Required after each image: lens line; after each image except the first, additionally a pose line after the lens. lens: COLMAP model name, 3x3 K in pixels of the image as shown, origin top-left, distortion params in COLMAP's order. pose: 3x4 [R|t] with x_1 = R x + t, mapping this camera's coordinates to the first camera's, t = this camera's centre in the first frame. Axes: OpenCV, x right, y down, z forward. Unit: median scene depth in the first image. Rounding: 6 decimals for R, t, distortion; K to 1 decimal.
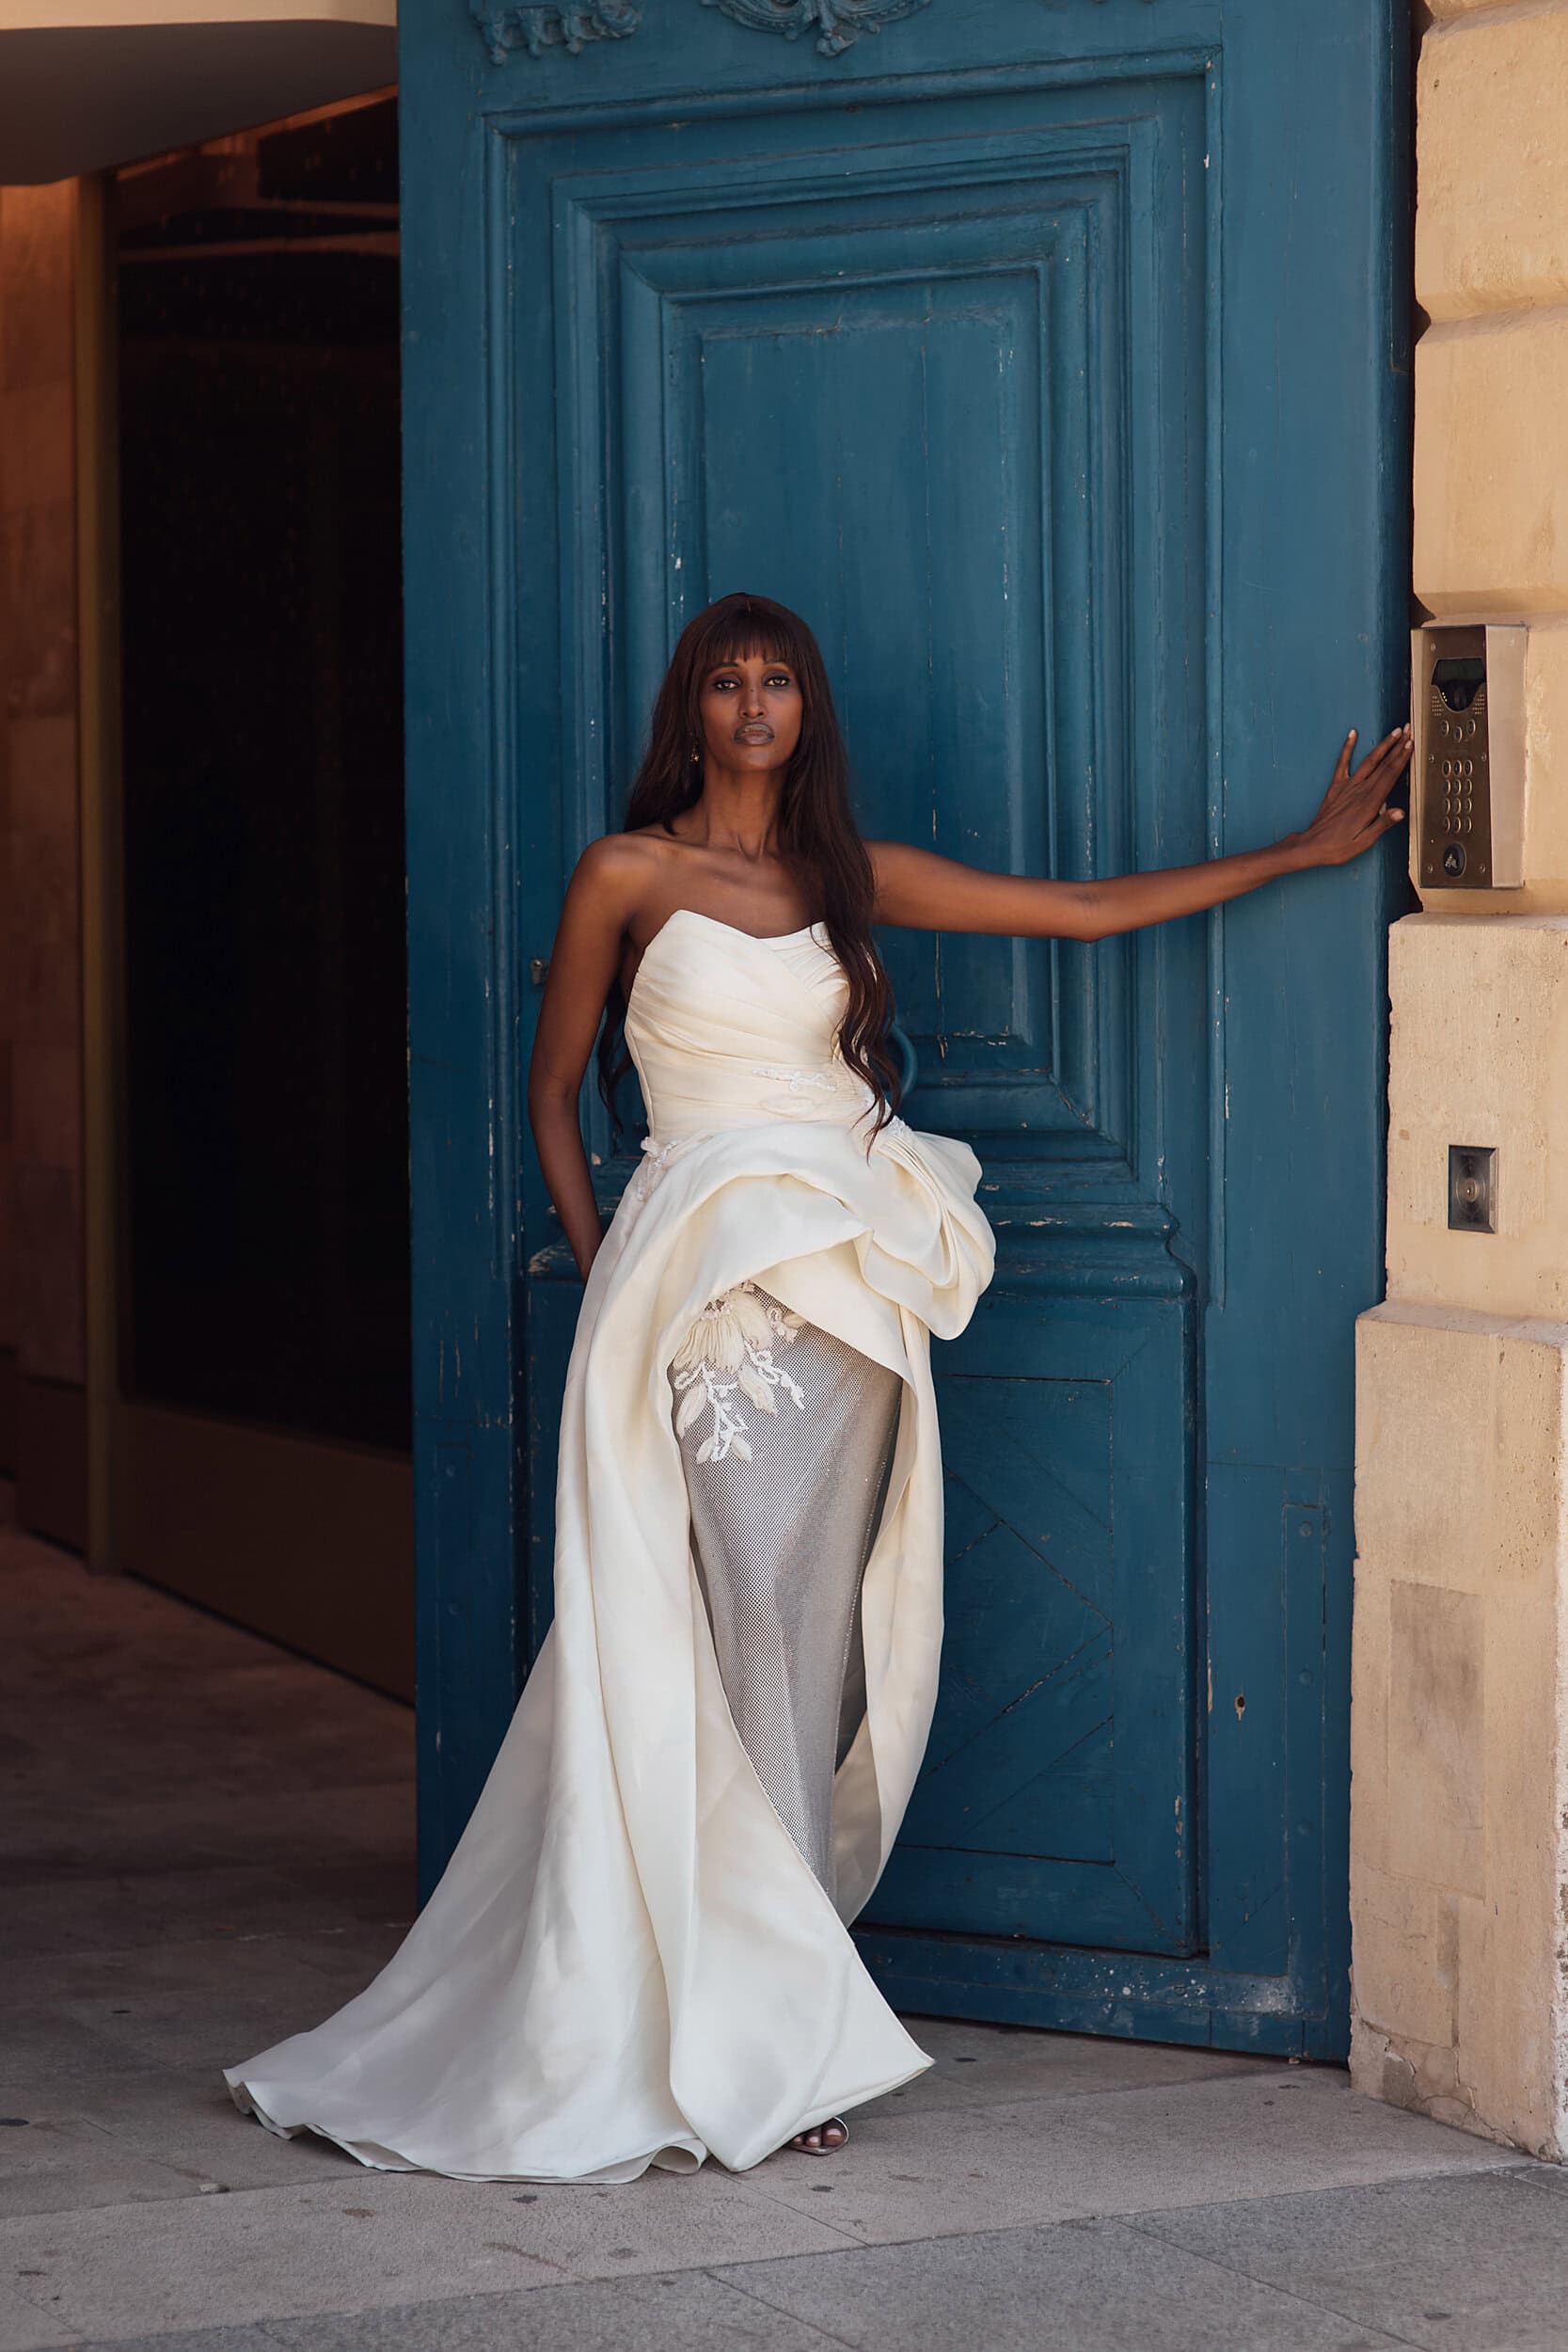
lens RADIAL K [[5881.9, 0, 560.4], [0, 5881.9, 1175.6], [0, 0, 1]] dist [-0.016069, -0.594034]
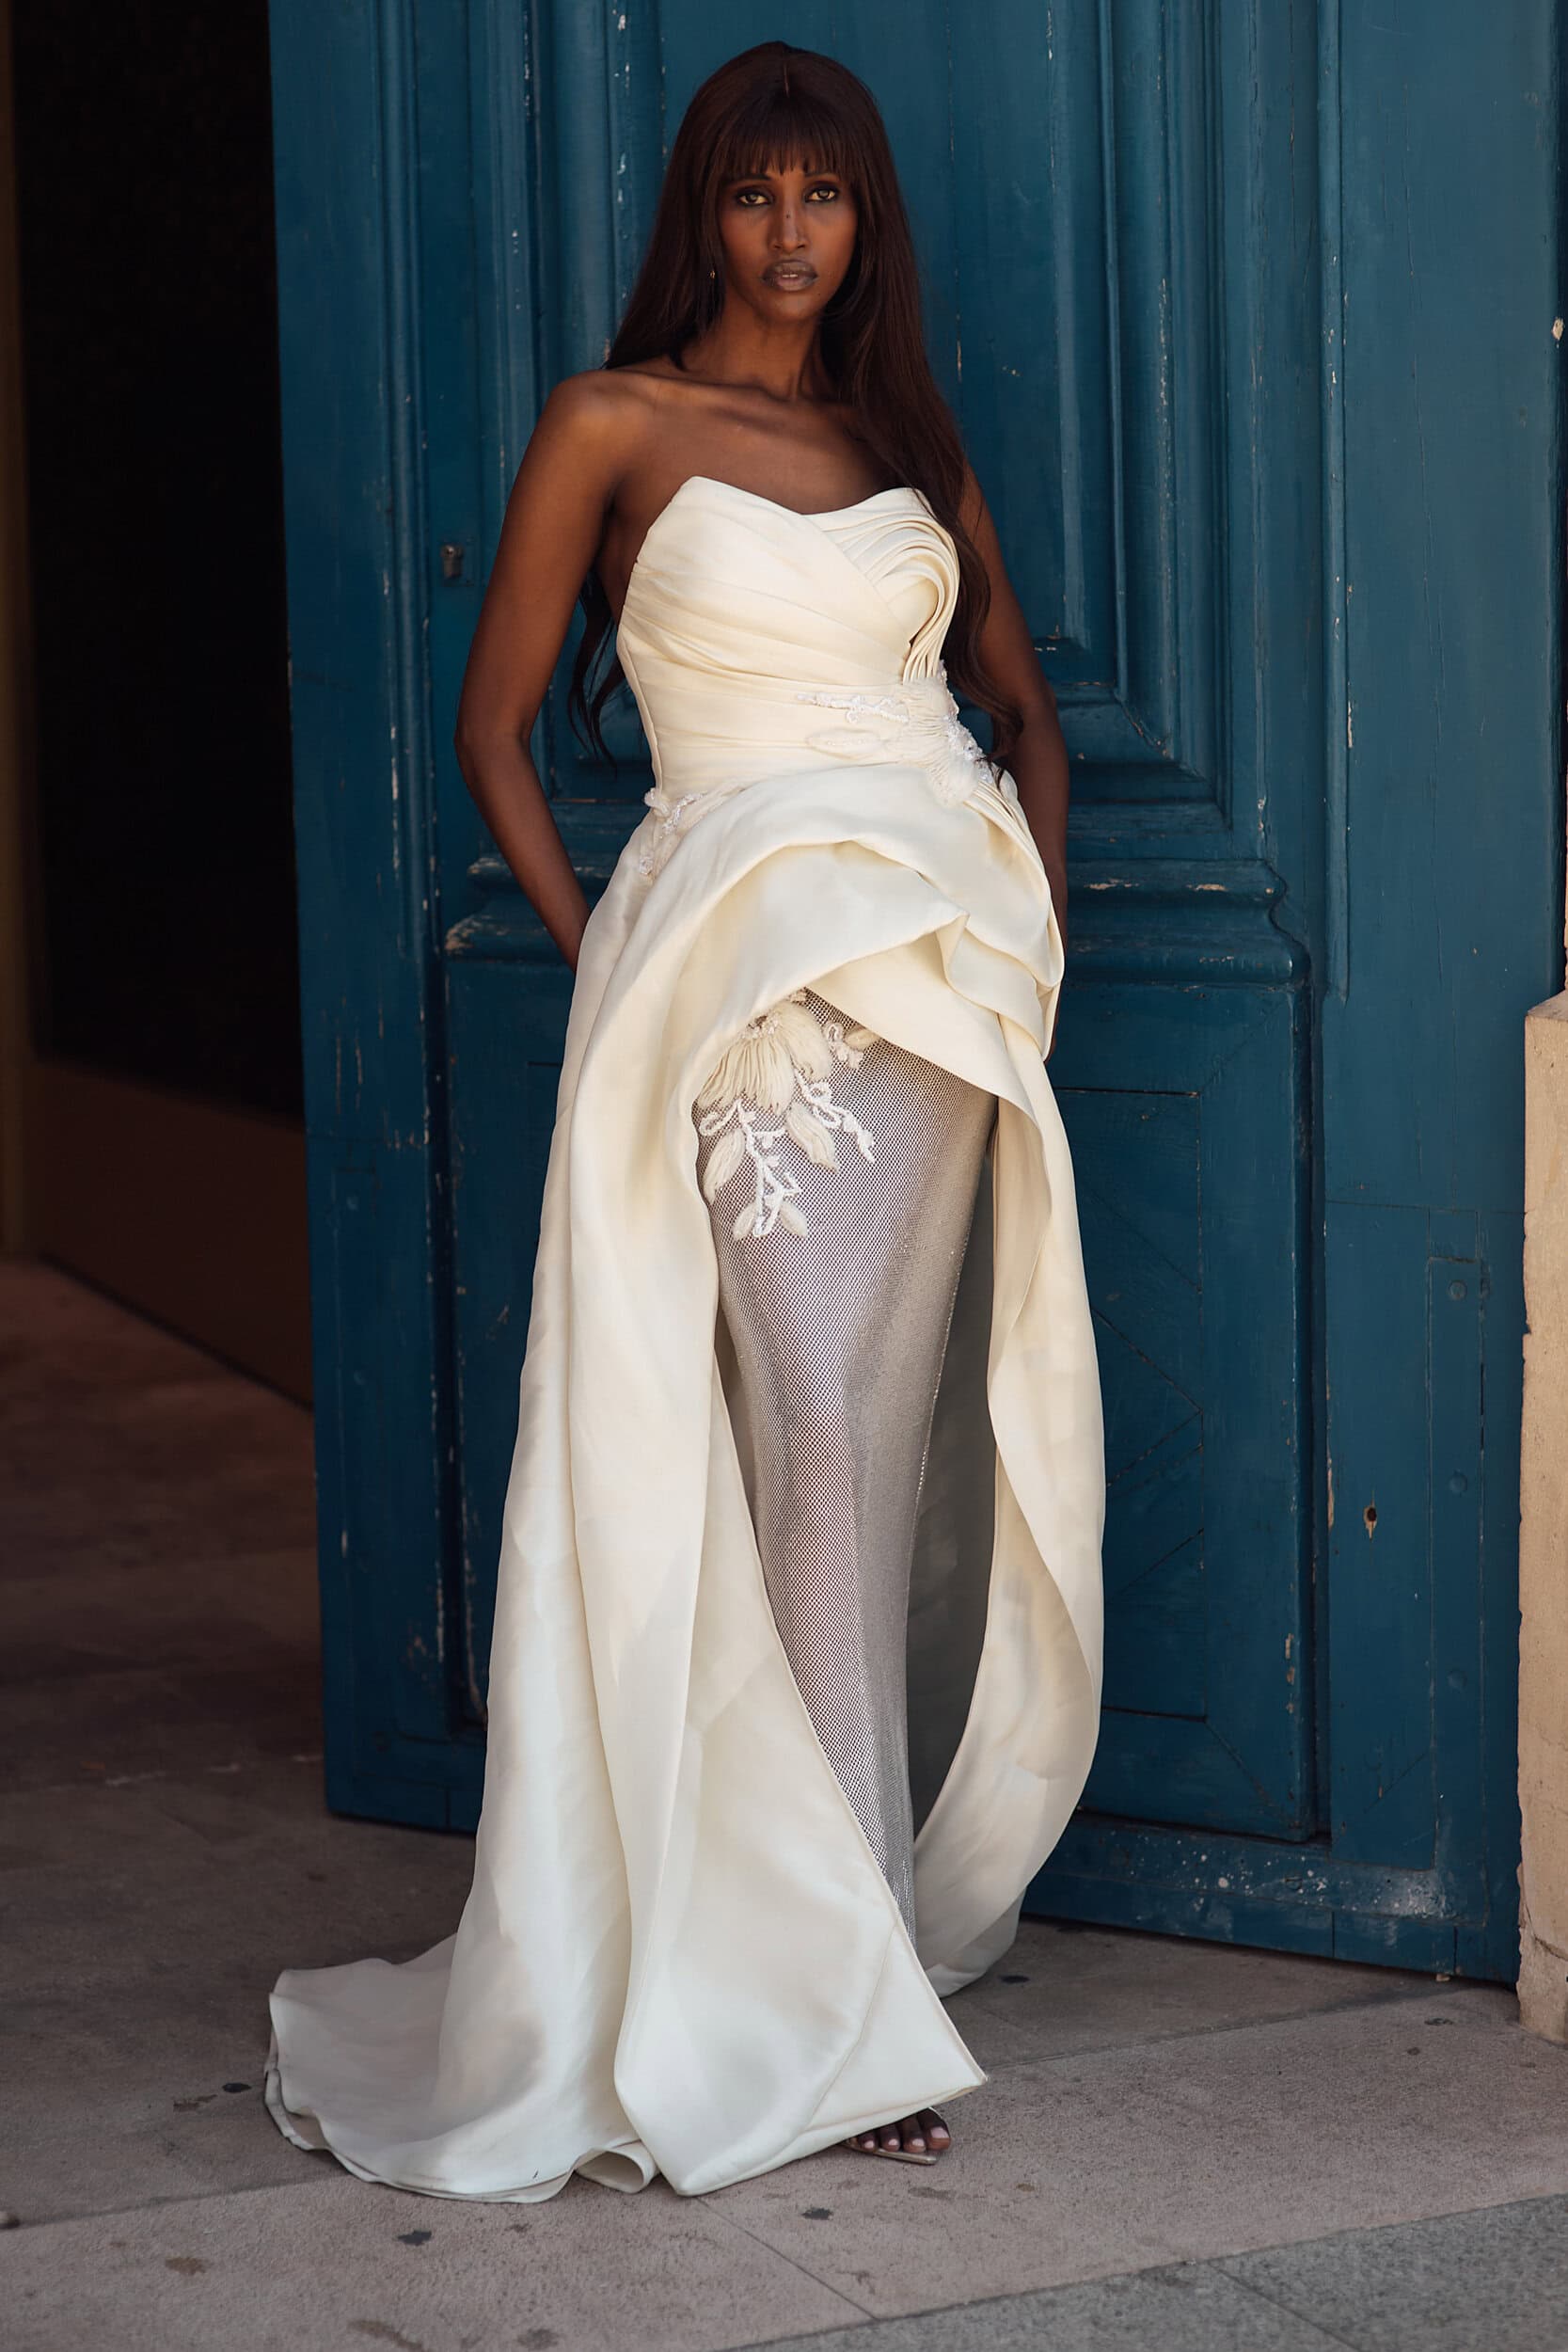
lens RADIAL K [[5881.9, 0, 560.4], [0, 5881.9, 1175.6], [0, 0, 1]] dist [-0.016069, -0.594034]
pose [[0.999821, -0.013808, -0.012935, 0.021041], [0.014735, 0.997104, 0.074609, -0.012502], [0.011867, -0.074786, 0.997129, 0.241768]]
